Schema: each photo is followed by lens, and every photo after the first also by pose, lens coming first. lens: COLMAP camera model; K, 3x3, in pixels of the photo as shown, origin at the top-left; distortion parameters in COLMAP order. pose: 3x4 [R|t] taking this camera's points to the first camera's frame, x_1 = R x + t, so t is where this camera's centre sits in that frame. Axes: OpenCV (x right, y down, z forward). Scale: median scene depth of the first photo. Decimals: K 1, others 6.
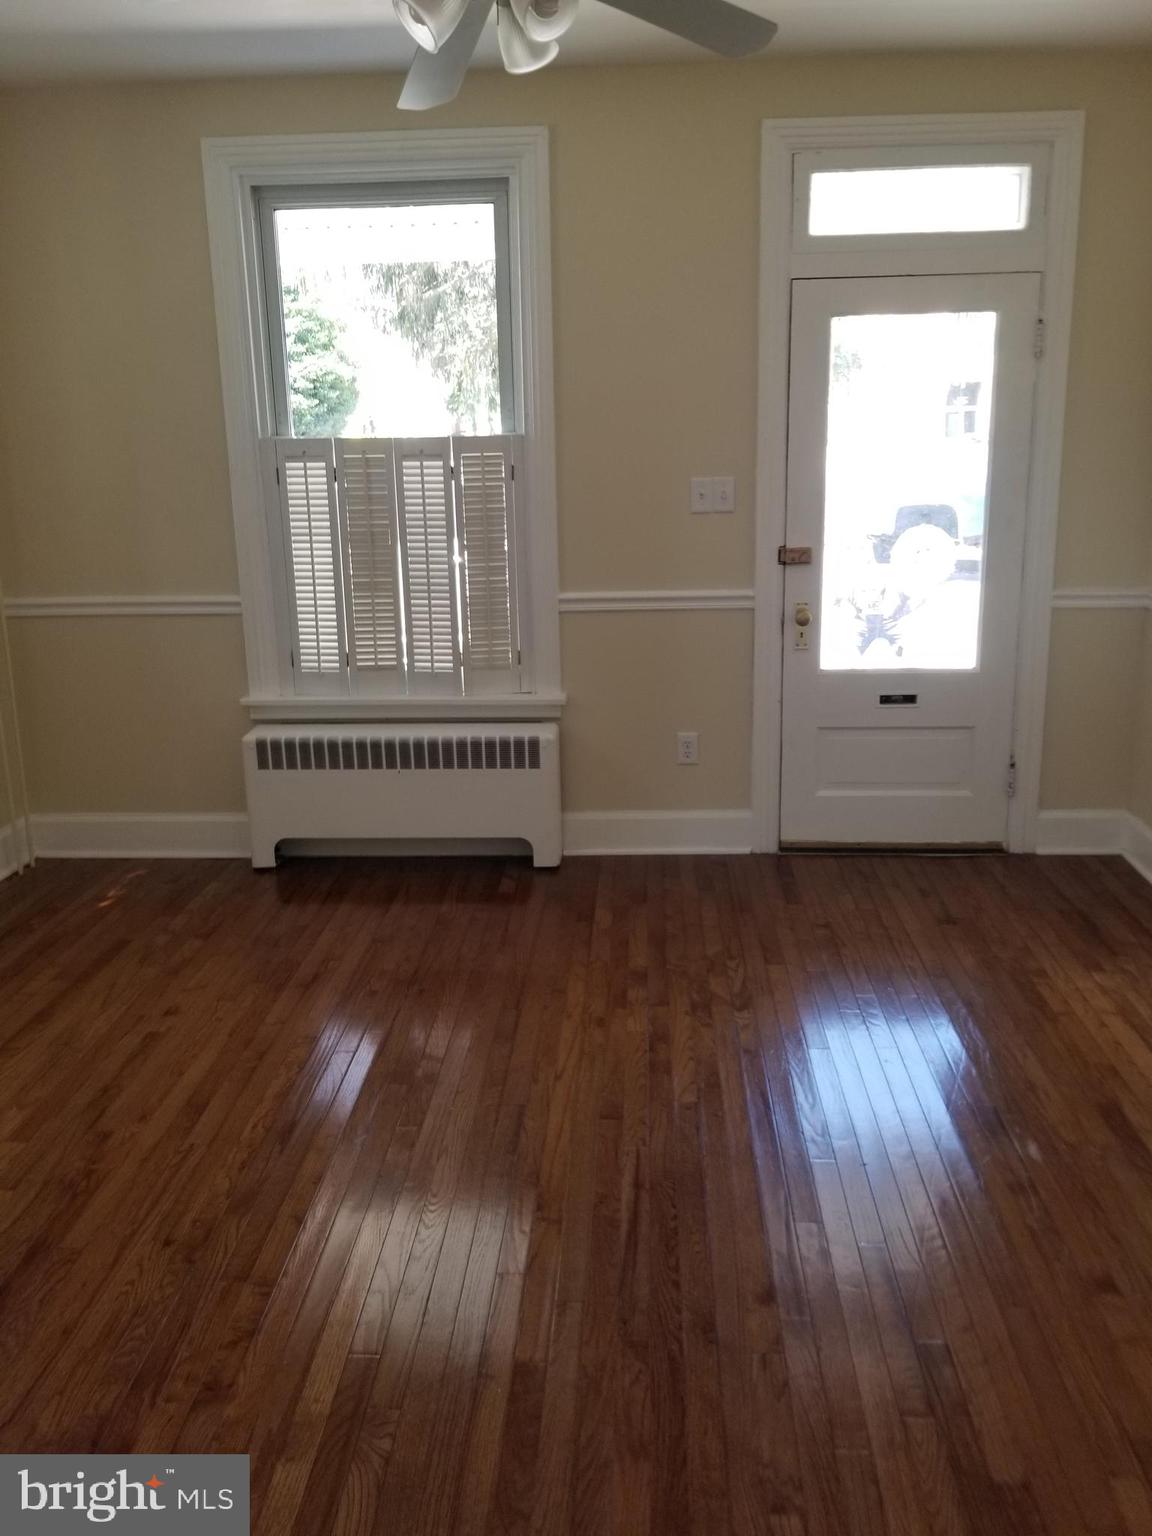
lens RADIAL K [[1275.7, 0, 575.4], [0, 1275.7, 777.1], [0, 0, 1]] dist [0.061474, -0.043018]
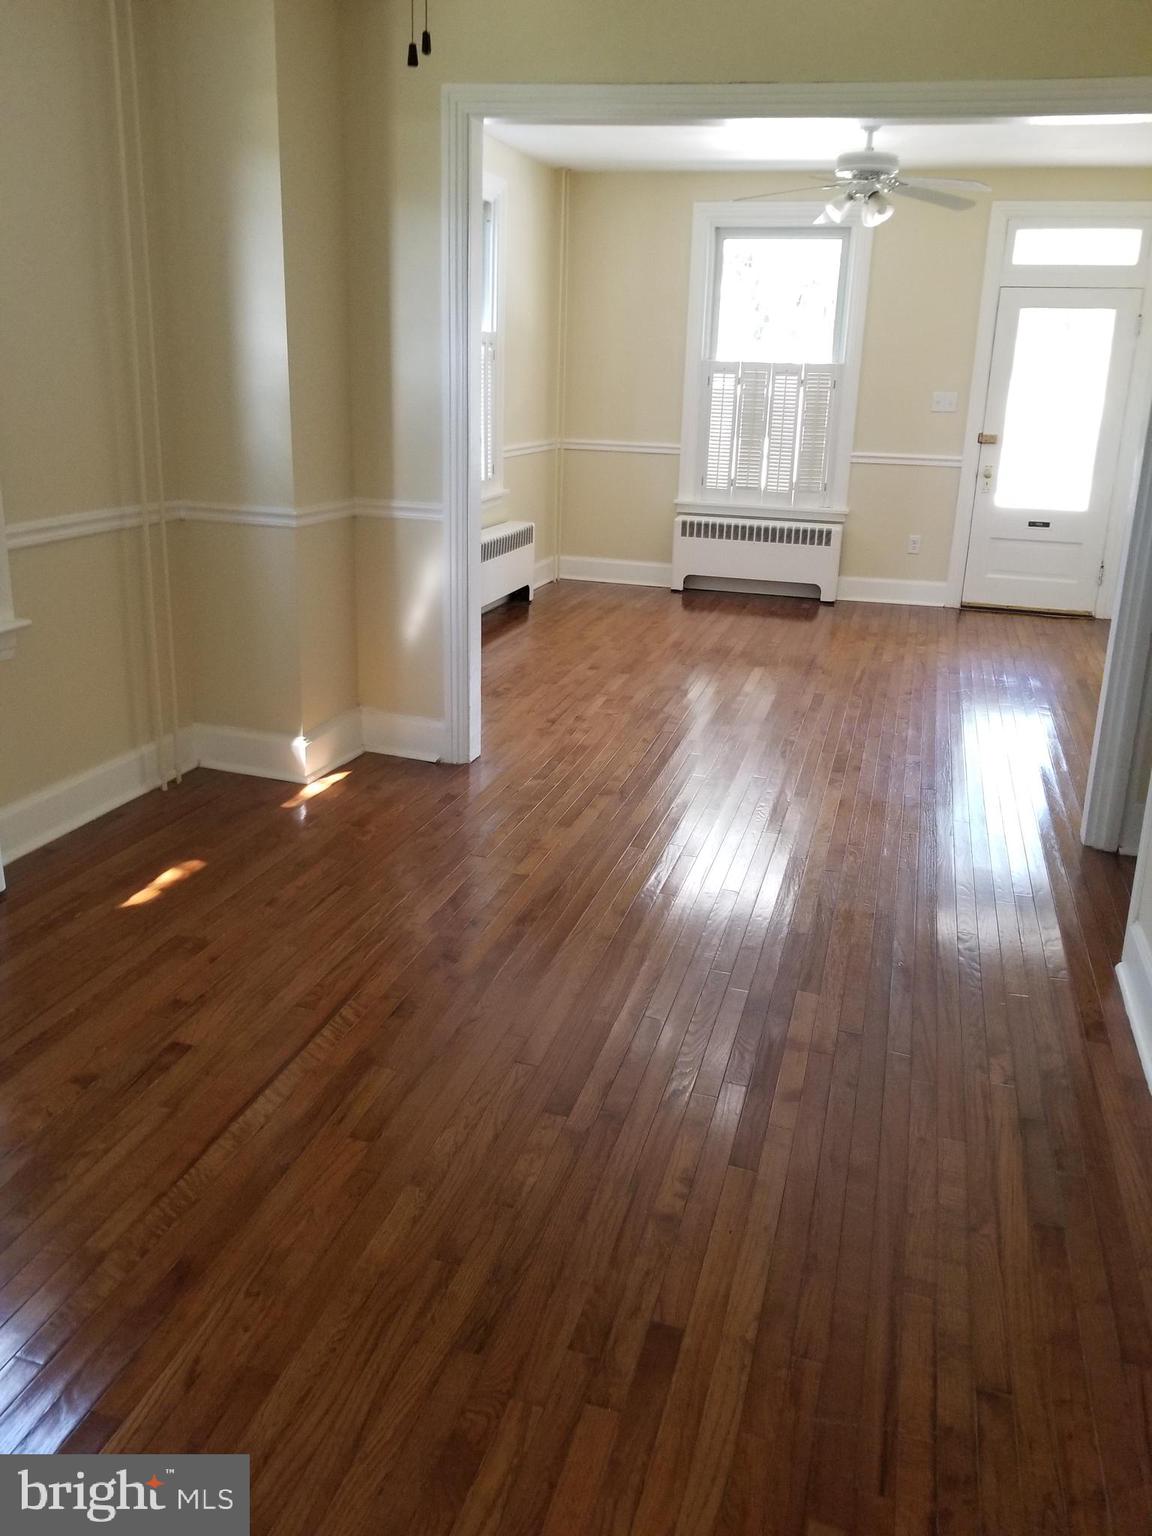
lens RADIAL K [[1275.7, 0, 573.3], [0, 1275.7, 765.1], [0, 0, 1]] dist [0.061474, -0.043018]
pose [[0.976004, 0.110095, -0.187869, -0.007657], [-0.100891, 0.993211, 0.057896, 0.238841], [0.192968, -0.037553, 0.980486, -0.915805]]
